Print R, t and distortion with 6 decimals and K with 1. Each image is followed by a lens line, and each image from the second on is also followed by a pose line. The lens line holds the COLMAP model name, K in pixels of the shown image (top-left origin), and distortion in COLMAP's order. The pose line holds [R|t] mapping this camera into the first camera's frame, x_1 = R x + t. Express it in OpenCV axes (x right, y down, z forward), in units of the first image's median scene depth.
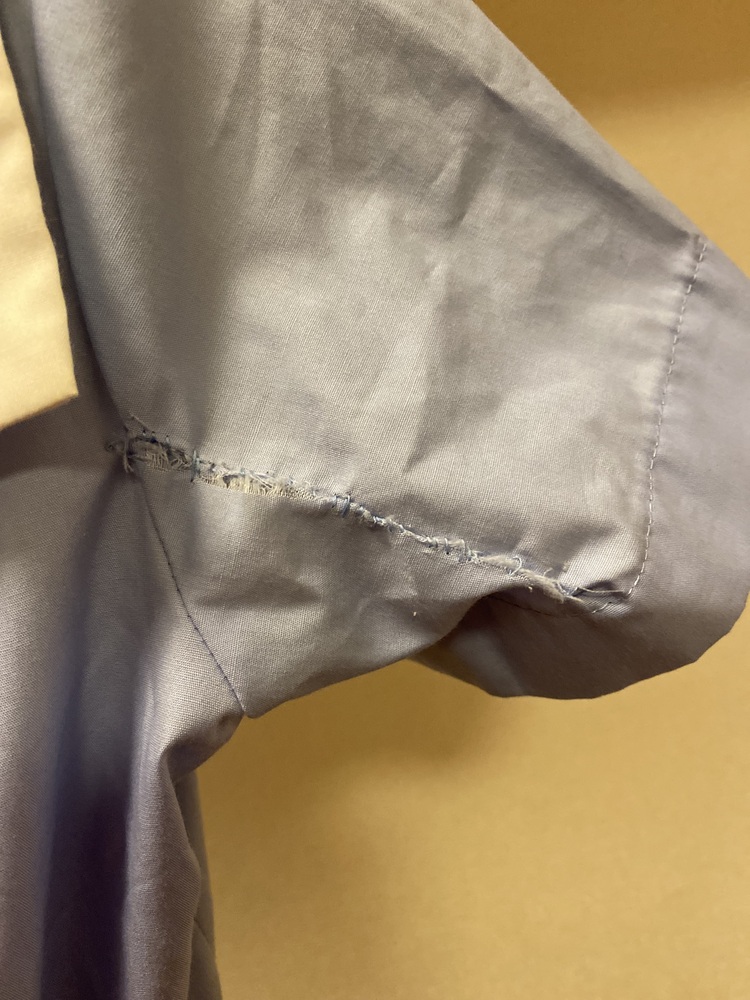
lens RADIAL K [[751.0, 0, 377.5], [0, 751.0, 497.5], [0, 0, 1]] dist [0.000945, -0.005025]
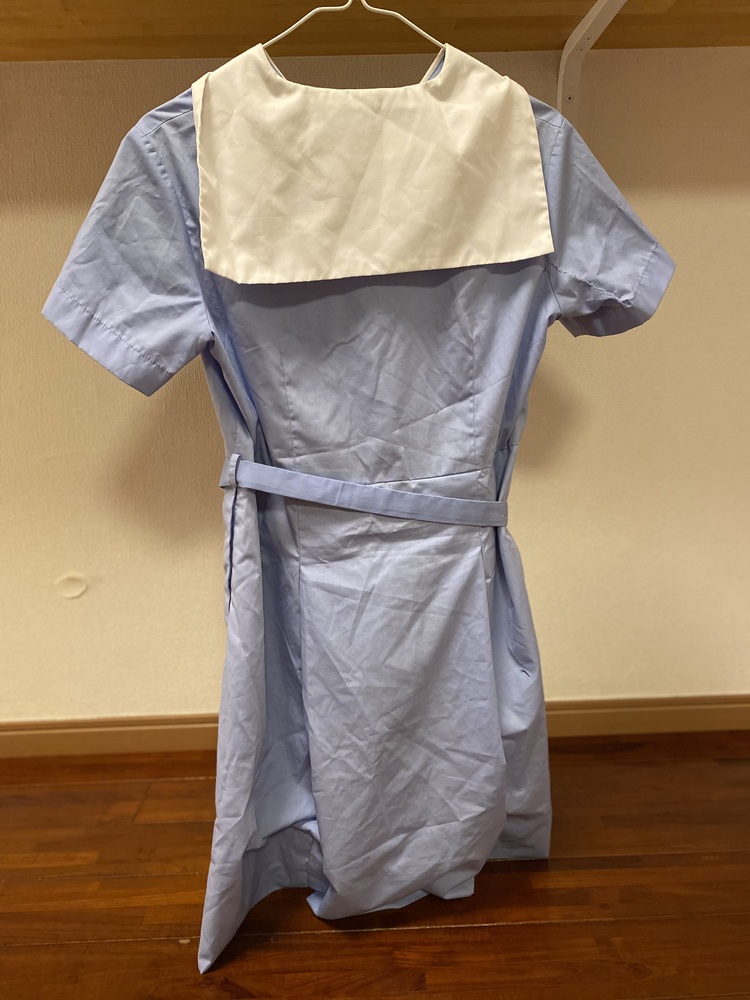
lens RADIAL K [[751.0, 0, 371.0], [0, 751.0, 501.2], [0, 0, 1]] dist [0.000945, -0.005025]
pose [[0.989657, 0.143027, -0.011039, -1.236399], [-0.142612, 0.989259, 0.032075, 1.580378], [0.015508, -0.030169, 0.999425, -4.394079]]
